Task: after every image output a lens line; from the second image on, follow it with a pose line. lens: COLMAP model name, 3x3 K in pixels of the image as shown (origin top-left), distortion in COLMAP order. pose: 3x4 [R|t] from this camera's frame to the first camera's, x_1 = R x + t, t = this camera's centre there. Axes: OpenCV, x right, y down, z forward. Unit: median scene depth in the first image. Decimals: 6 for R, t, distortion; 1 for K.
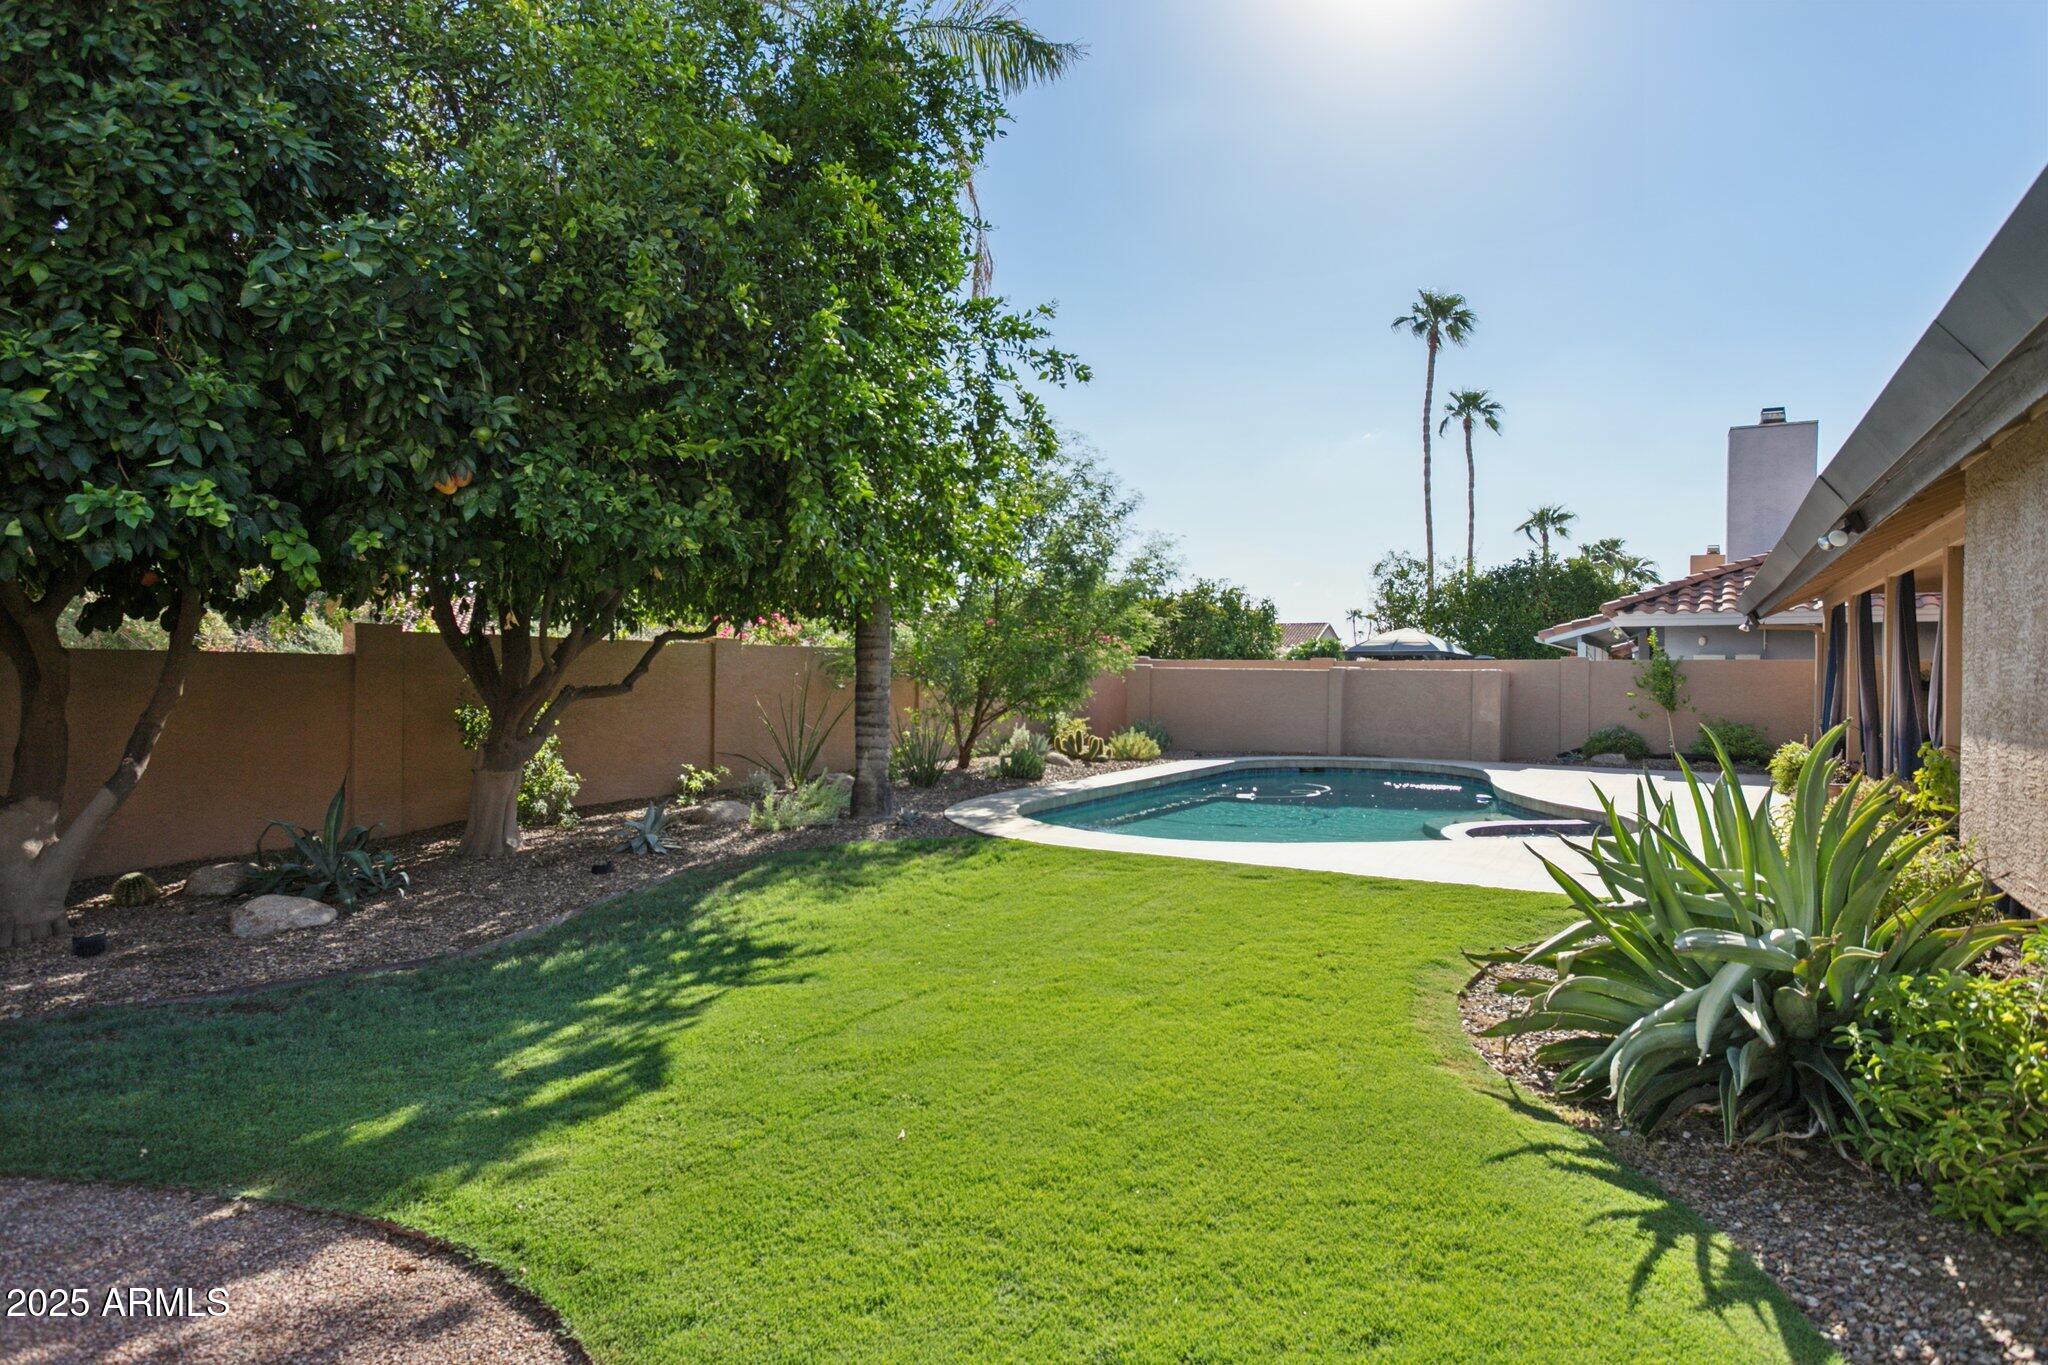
lens RADIAL K [[1090.7, 0, 1033.8], [0, 1090.7, 677.4], [0, 0, 1]] dist [0.003863, 0.000237]
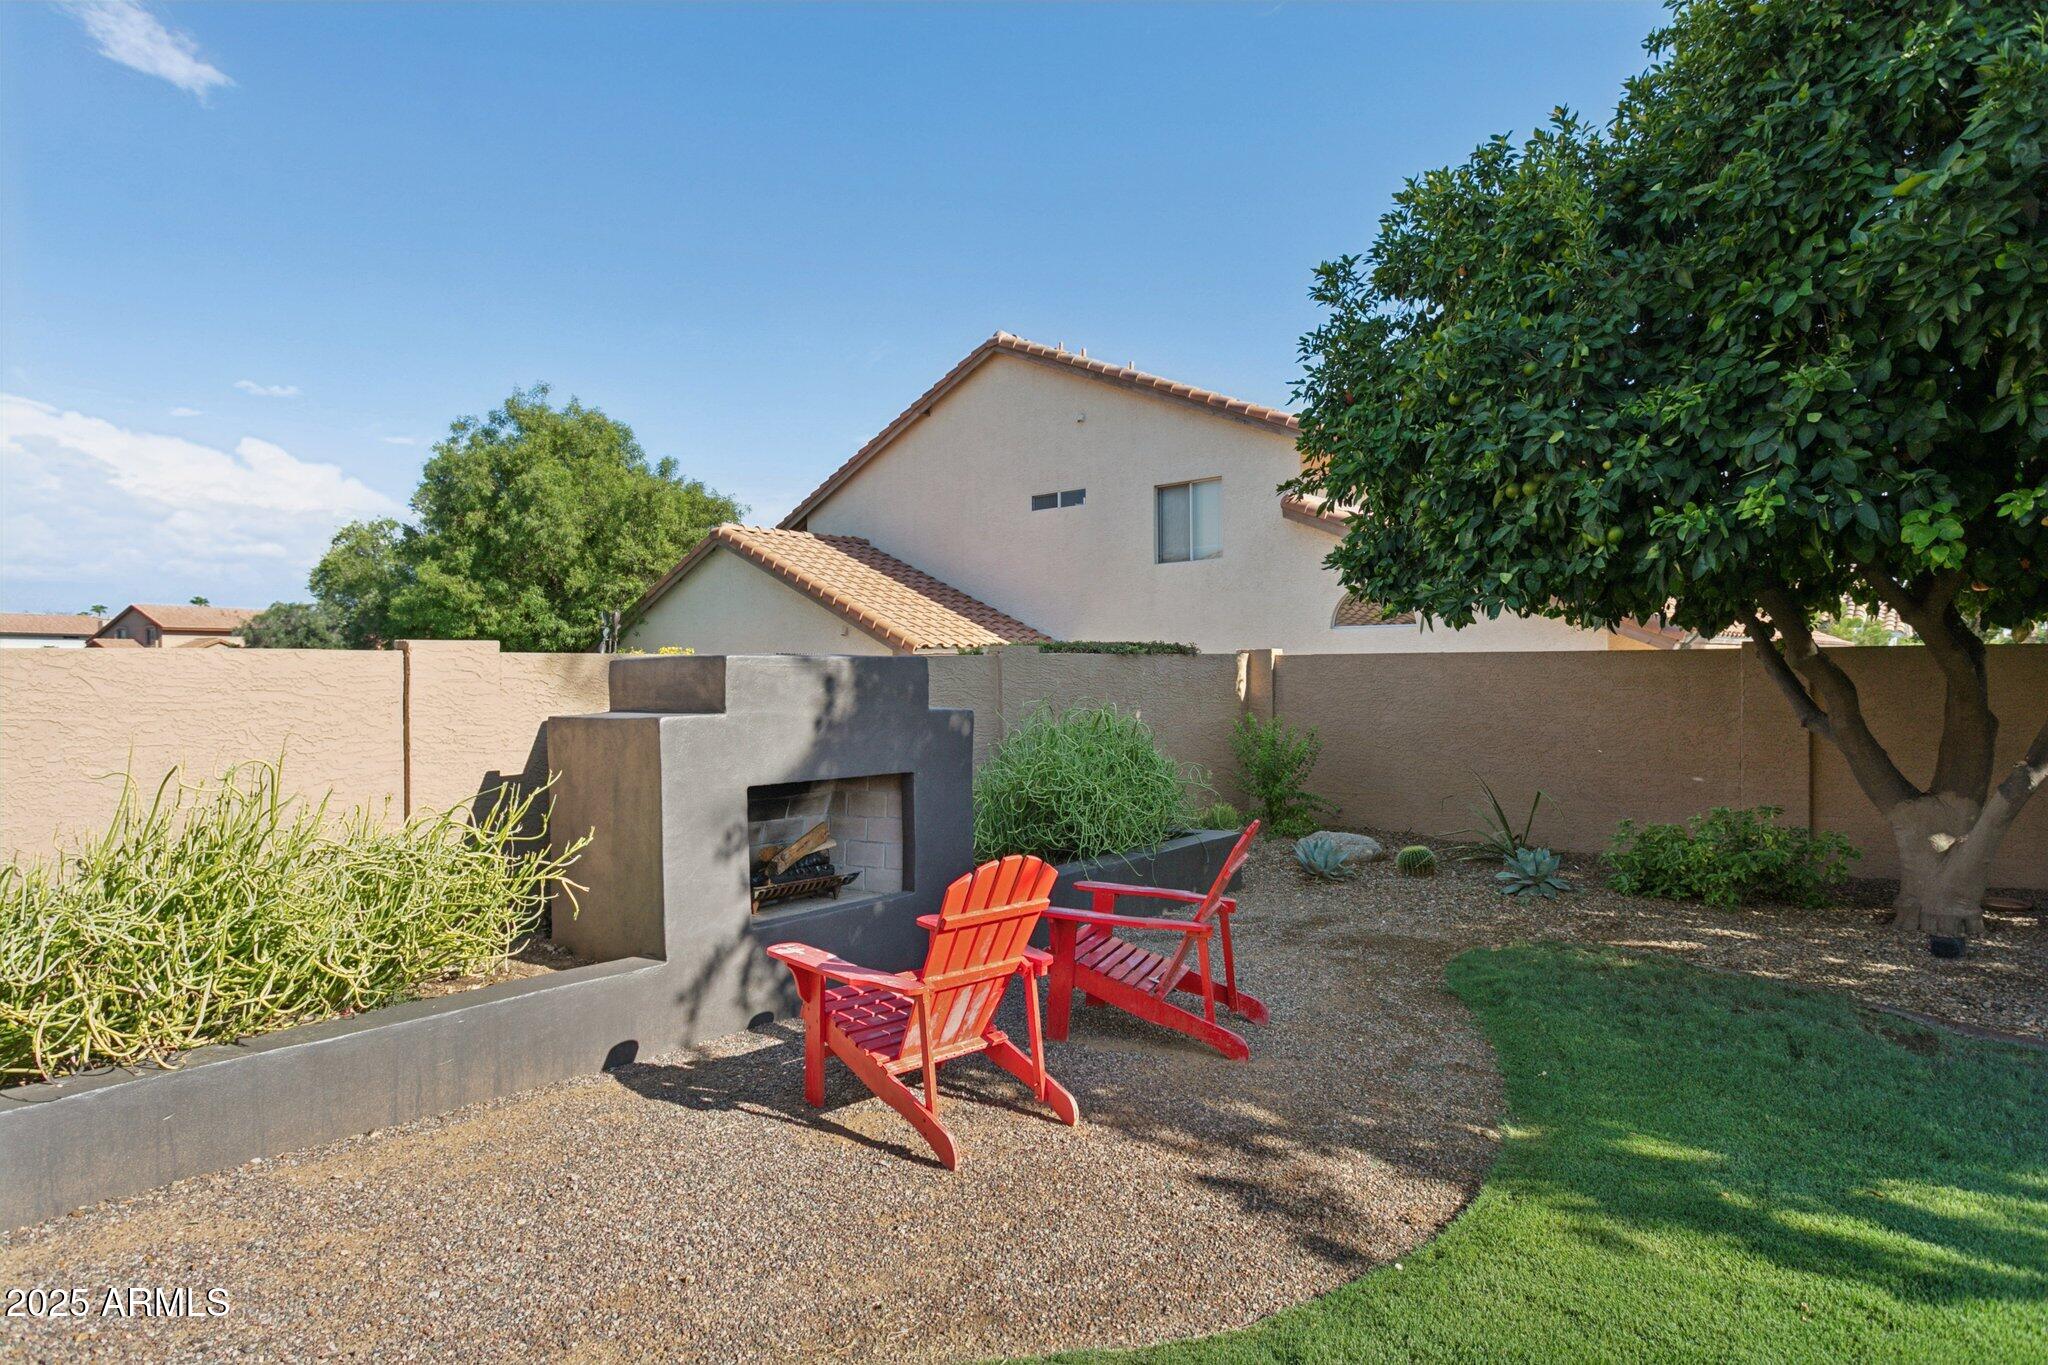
lens RADIAL K [[1090.7, 0, 1034.9], [0, 1090.7, 675.9], [0, 0, 1]] dist [0.003863, 0.000237]
pose [[-0.186866, 0.002223, -0.982383, 0.447600], [0.000533, 0.999998, 0.002161, -0.003039], [0.982385, -0.000120, -0.186867, 0.660648]]
